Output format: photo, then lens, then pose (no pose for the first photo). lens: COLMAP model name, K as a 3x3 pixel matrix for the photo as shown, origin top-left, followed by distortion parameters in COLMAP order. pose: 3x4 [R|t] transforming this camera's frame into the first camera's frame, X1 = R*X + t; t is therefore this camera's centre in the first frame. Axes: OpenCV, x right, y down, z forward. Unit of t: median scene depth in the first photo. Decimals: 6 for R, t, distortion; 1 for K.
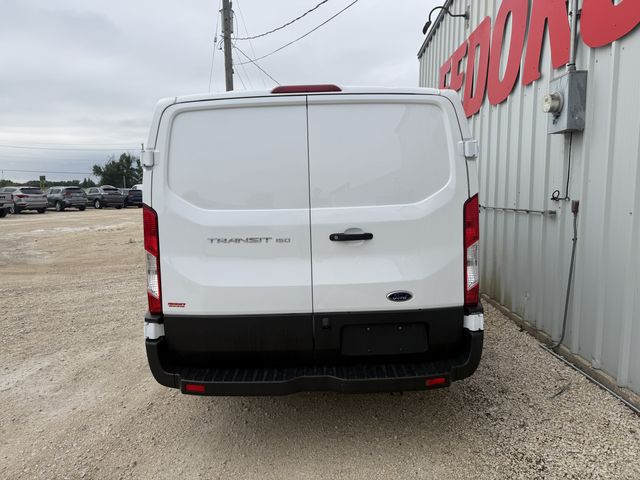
lens RADIAL K [[444.7, 0, 329.3], [0, 444.7, 238.3], [0, 0, 1]] dist [0.074525, -0.088048]
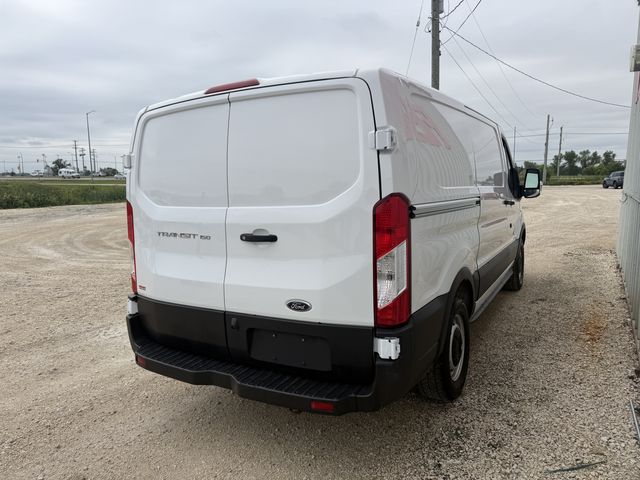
lens RADIAL K [[449.3, 0, 332.5], [0, 449.3, 240.7], [0, 0, 1]] dist [0.082677, -0.091960]
pose [[0.863675, 0.062161, -0.500201, 0.664081], [-0.044115, 0.997880, 0.047837, -0.050055], [0.502115, -0.019250, 0.864587, 0.235174]]
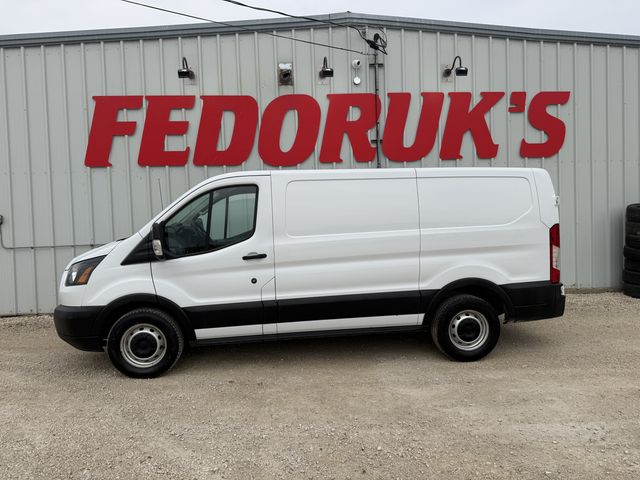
lens RADIAL K [[443.0, 0, 316.5], [0, 443.0, 250.3], [0, 0, 1]] dist [0.115898, -0.151497]
pose [[-0.093025, -0.056851, 0.994039, -2.208823], [0.146037, 0.986792, 0.070103, -0.246200], [-0.984896, 0.151688, -0.083494, 2.175513]]
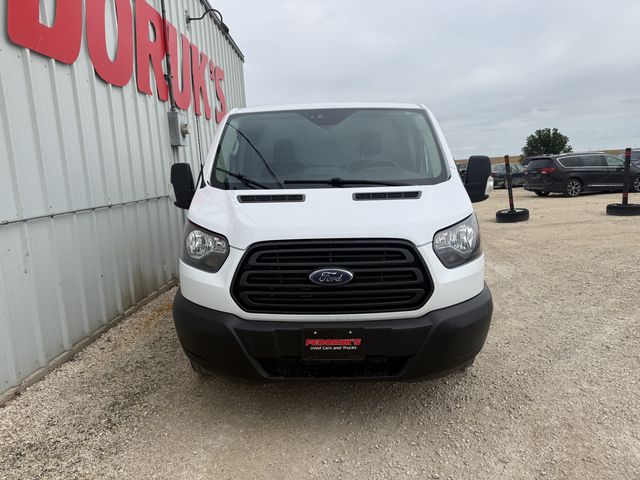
lens RADIAL K [[450.7, 0, 320.0], [0, 450.7, 240.0], [0, 0, 1]] dist [0.080668, -0.089803]
pose [[-0.998272, 0.053994, 0.023202, -0.064808], [0.058215, 0.962589, 0.264637, -0.462284], [-0.008045, 0.265530, -0.964069, 3.970485]]
